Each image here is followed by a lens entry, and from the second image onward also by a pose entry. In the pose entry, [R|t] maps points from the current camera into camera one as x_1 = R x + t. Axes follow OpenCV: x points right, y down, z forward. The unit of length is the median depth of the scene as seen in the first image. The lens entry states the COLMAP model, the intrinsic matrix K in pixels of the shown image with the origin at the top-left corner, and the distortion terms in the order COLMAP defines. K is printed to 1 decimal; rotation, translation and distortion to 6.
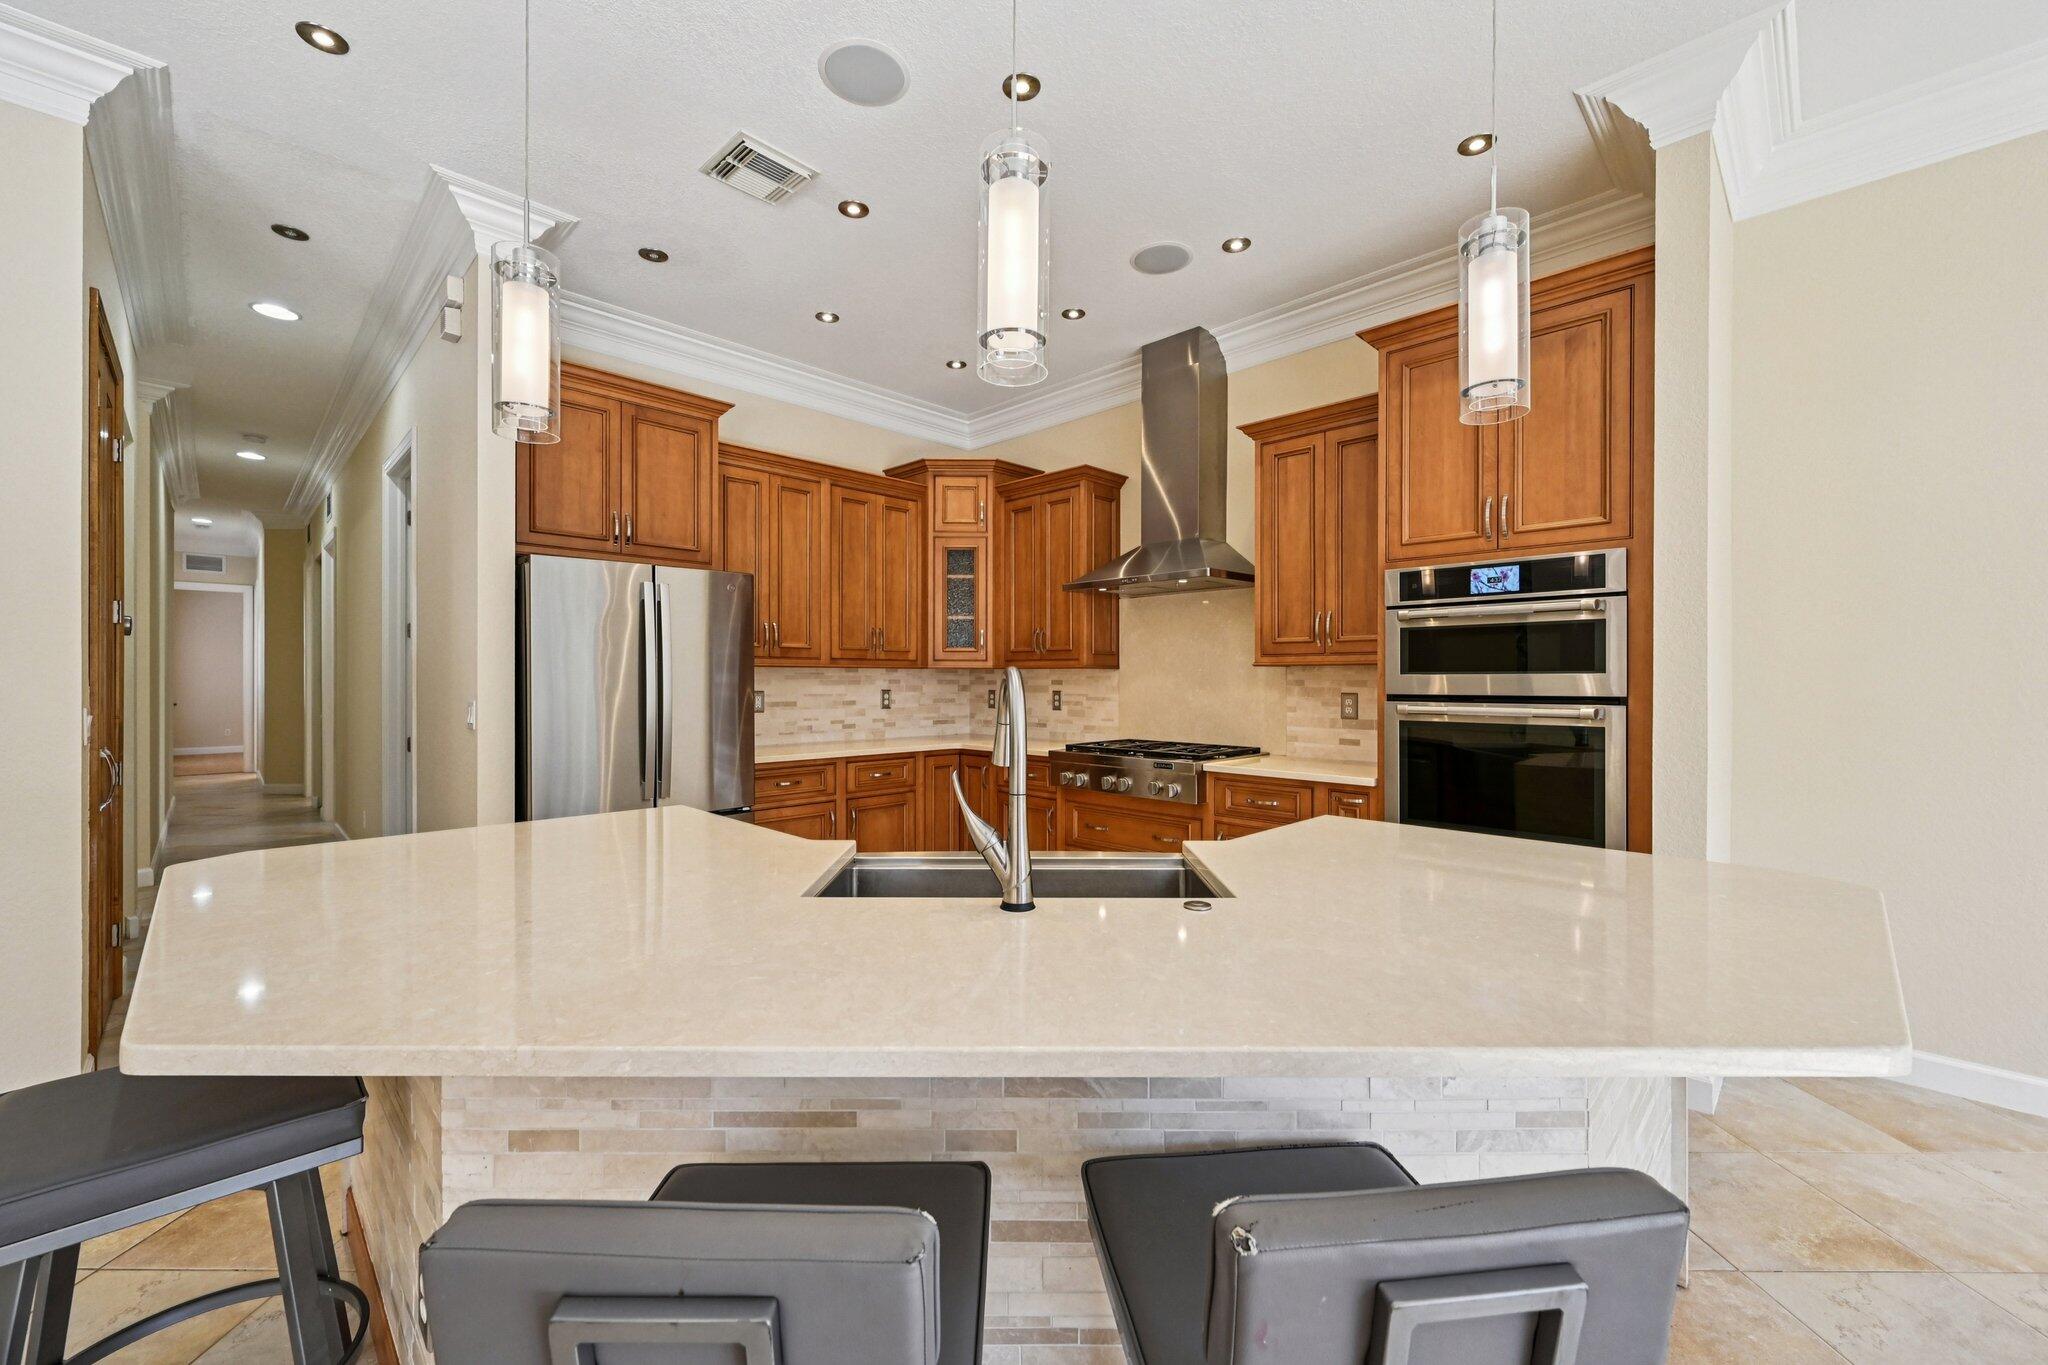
lens RADIAL K [[815.0, 0, 1031.0], [0, 815.0, 682.3], [0, 0, 1]] dist [0.000674, -0.000238]
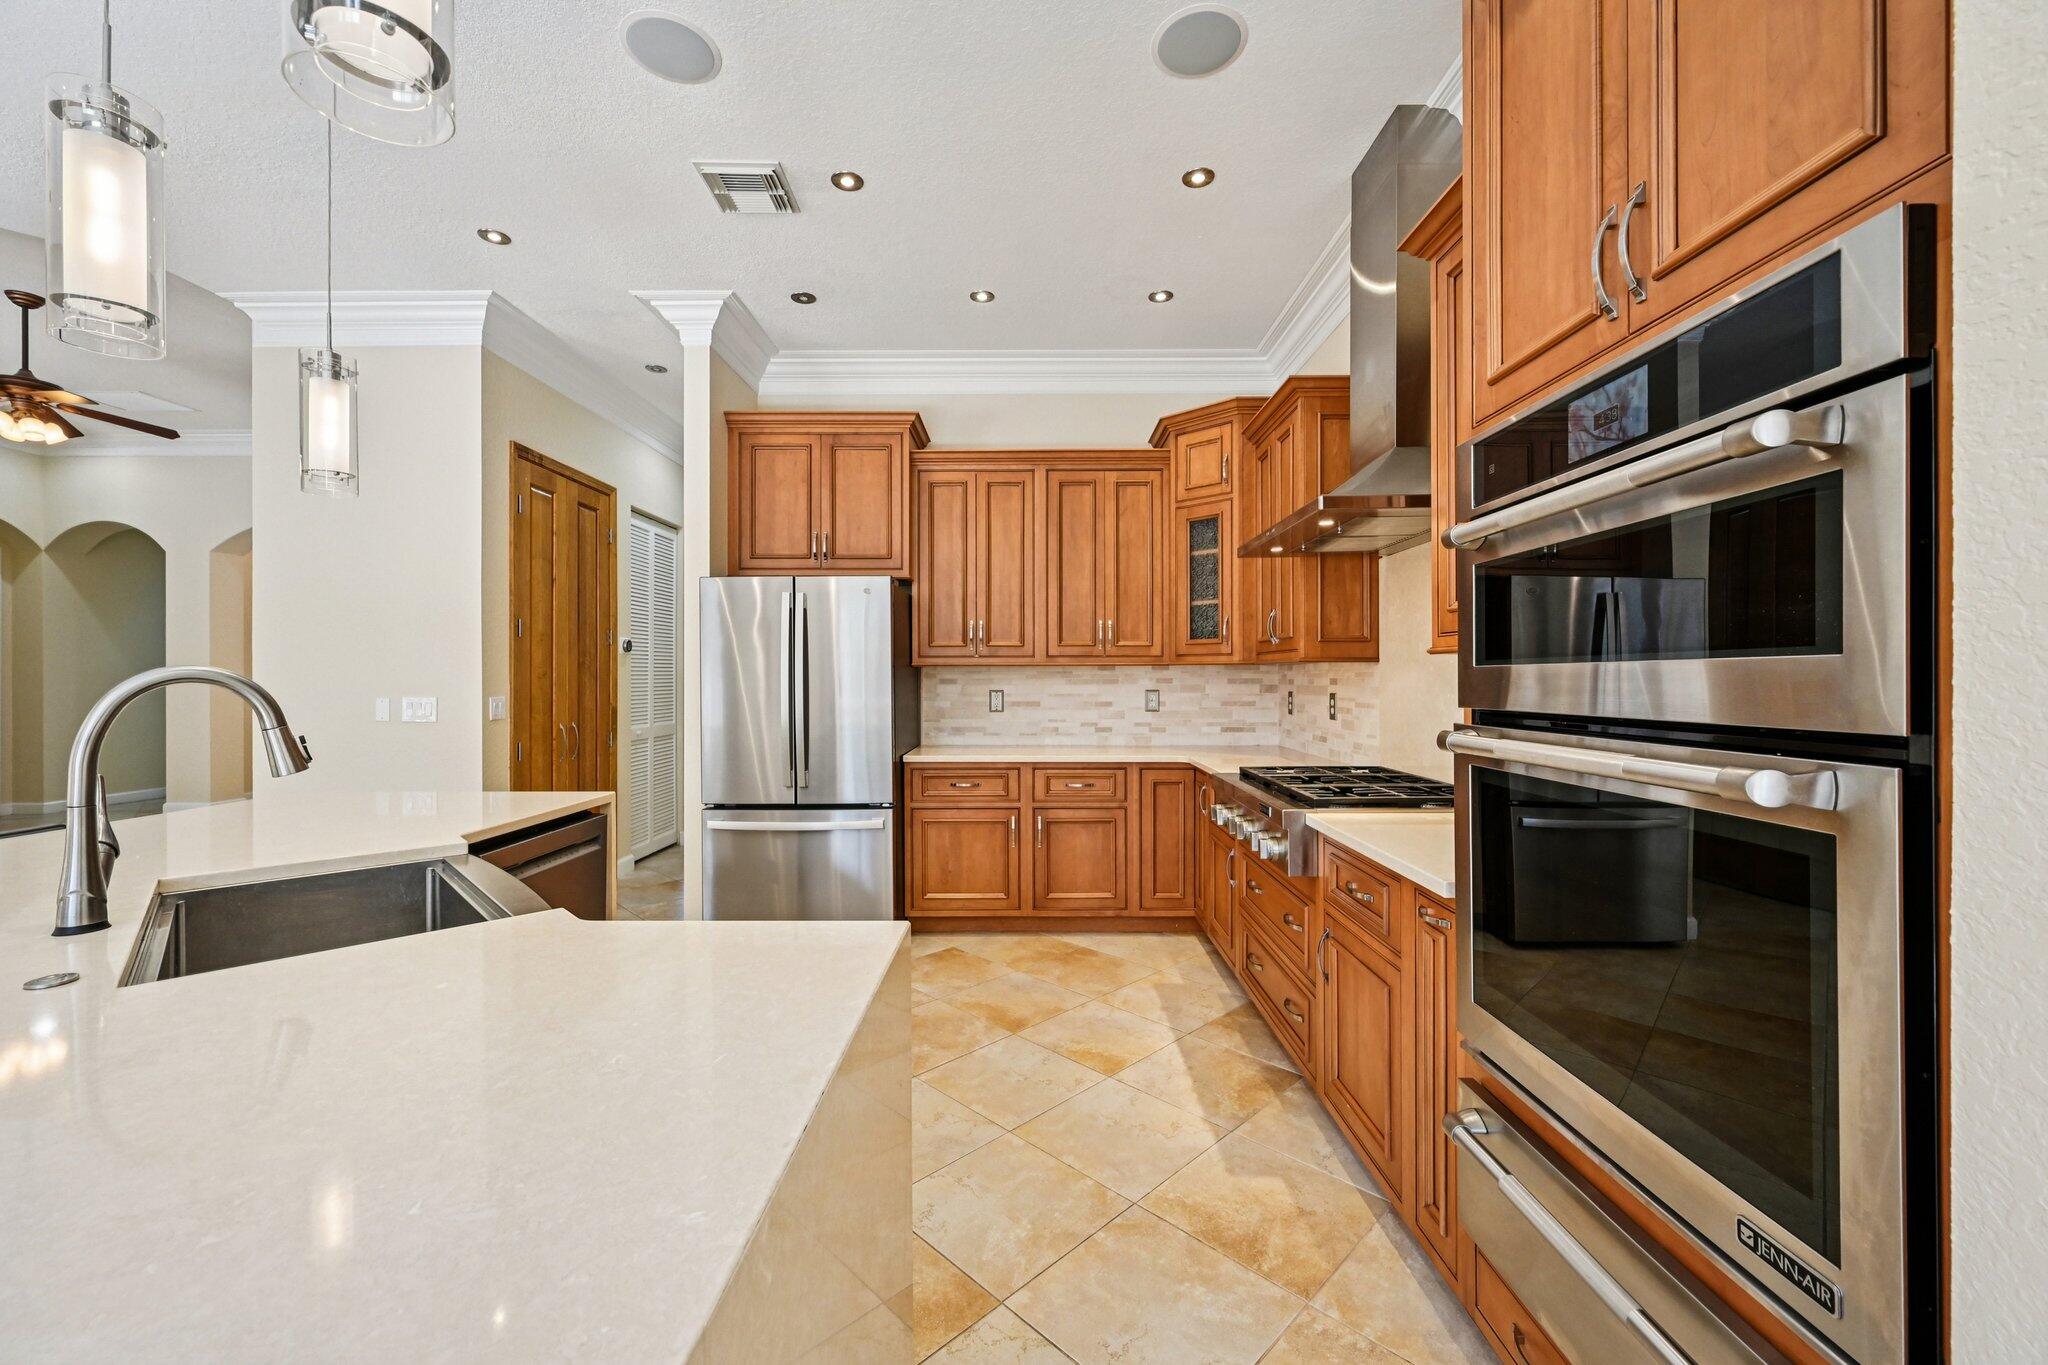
lens RADIAL K [[815.0, 0, 1025.7], [0, 815.0, 678.8], [0, 0, 1]] dist [0.000674, -0.000238]
pose [[0.696067, -0.002879, -0.717971, 0.460654], [0.000836, 0.999995, -0.003200, -0.000430], [0.717977, 0.001627, 0.696065, 0.375177]]
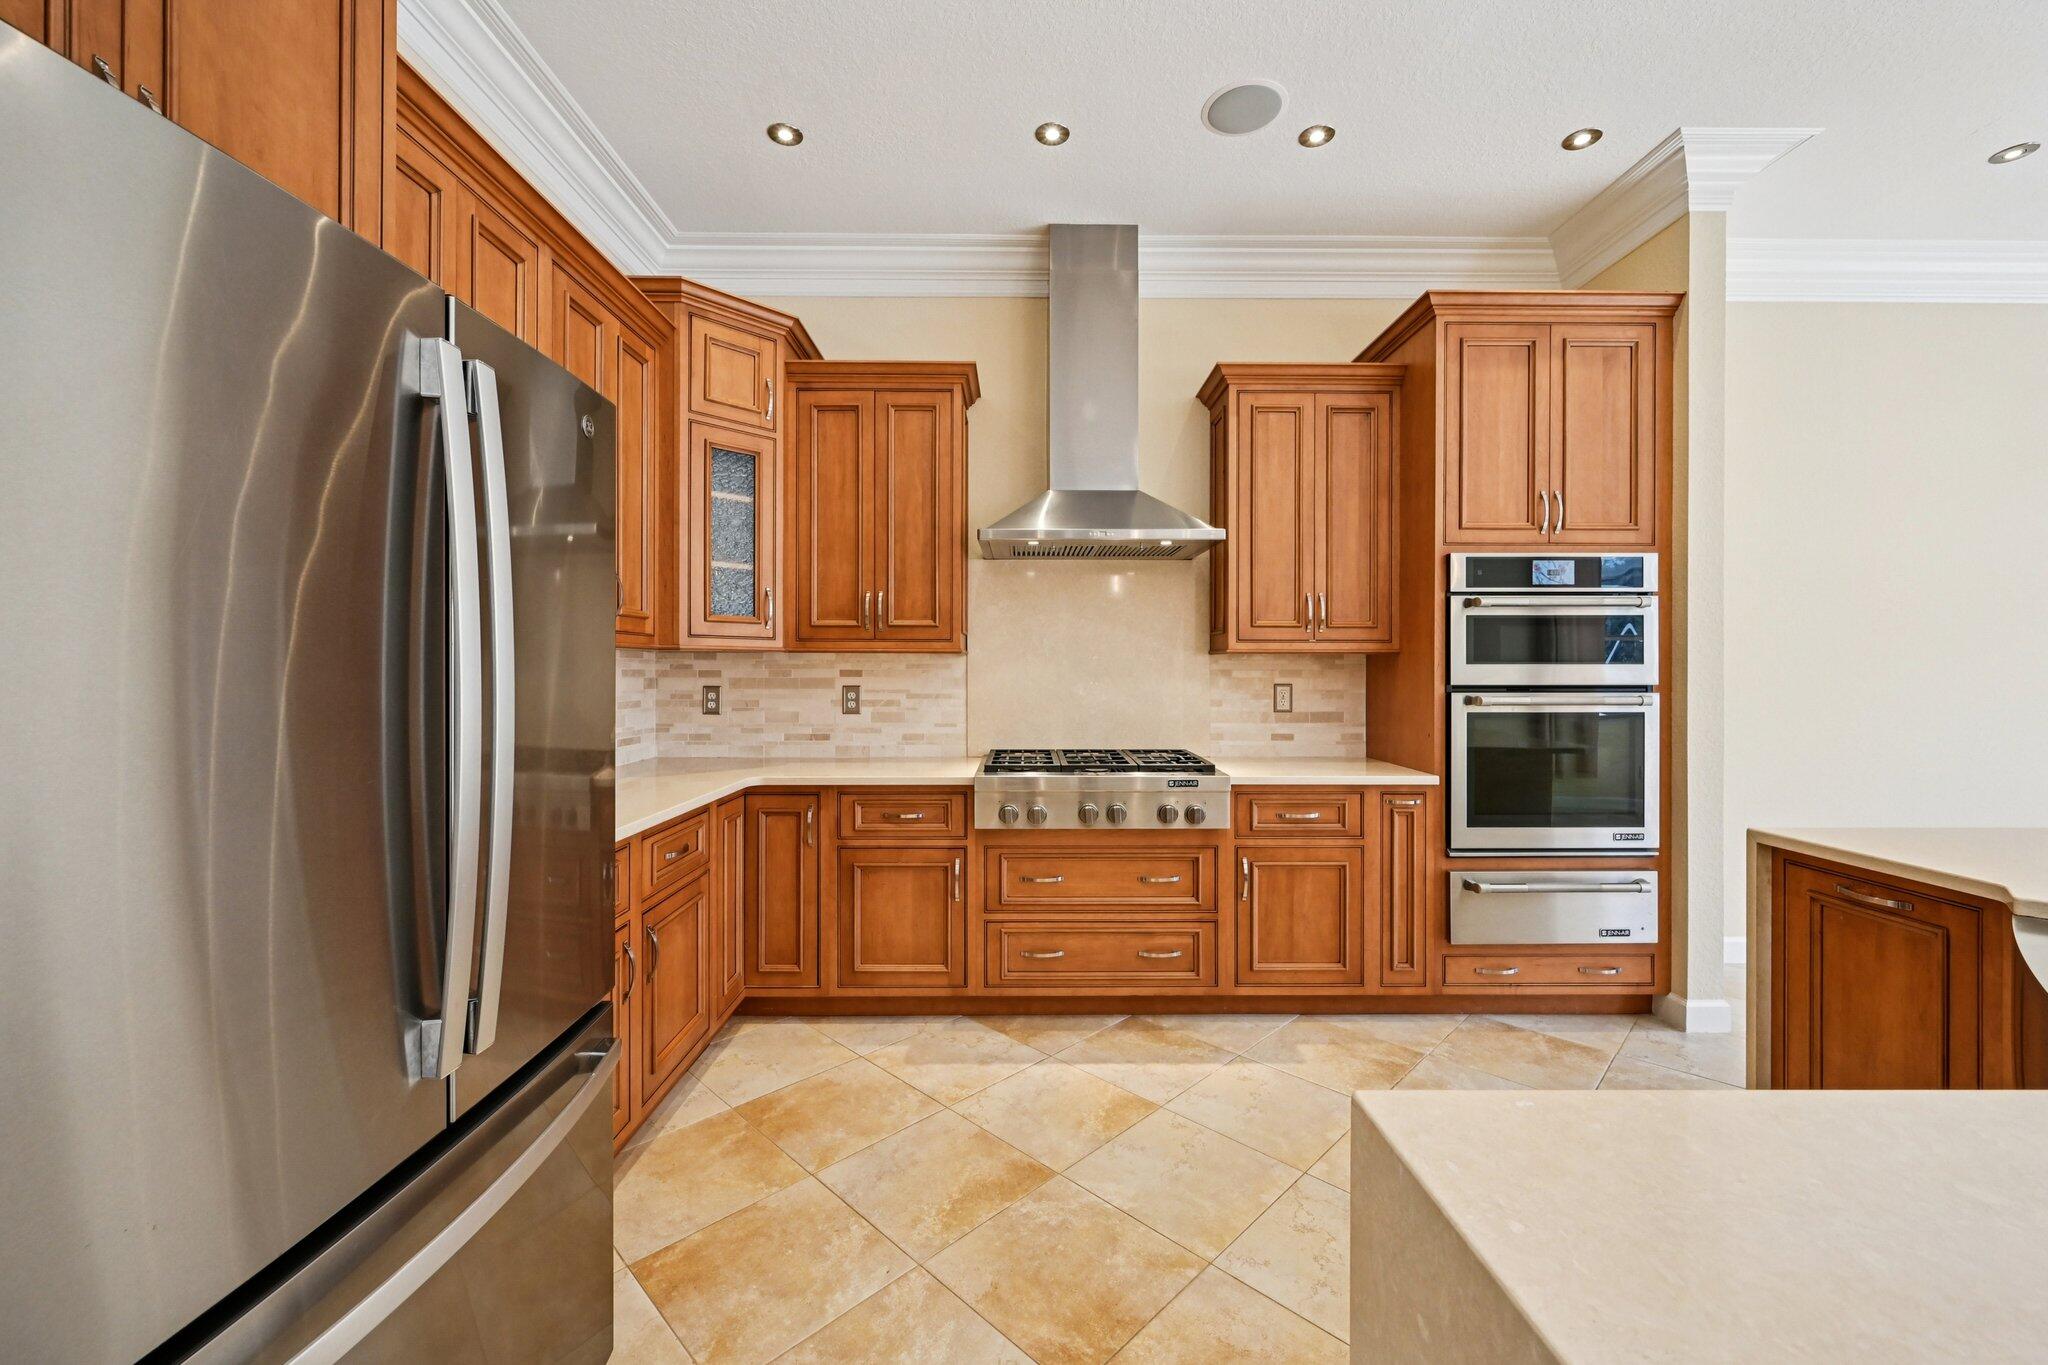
lens RADIAL K [[815.0, 0, 1033.2], [0, 815.0, 670.3], [0, 0, 1]] dist [0.000674, -0.000238]
pose [[0.702765, -0.001555, 0.711421, -0.439394], [0.002058, 0.999998, 0.000152, -0.002825], [-0.711419, 0.001357, 0.702766, 0.524286]]
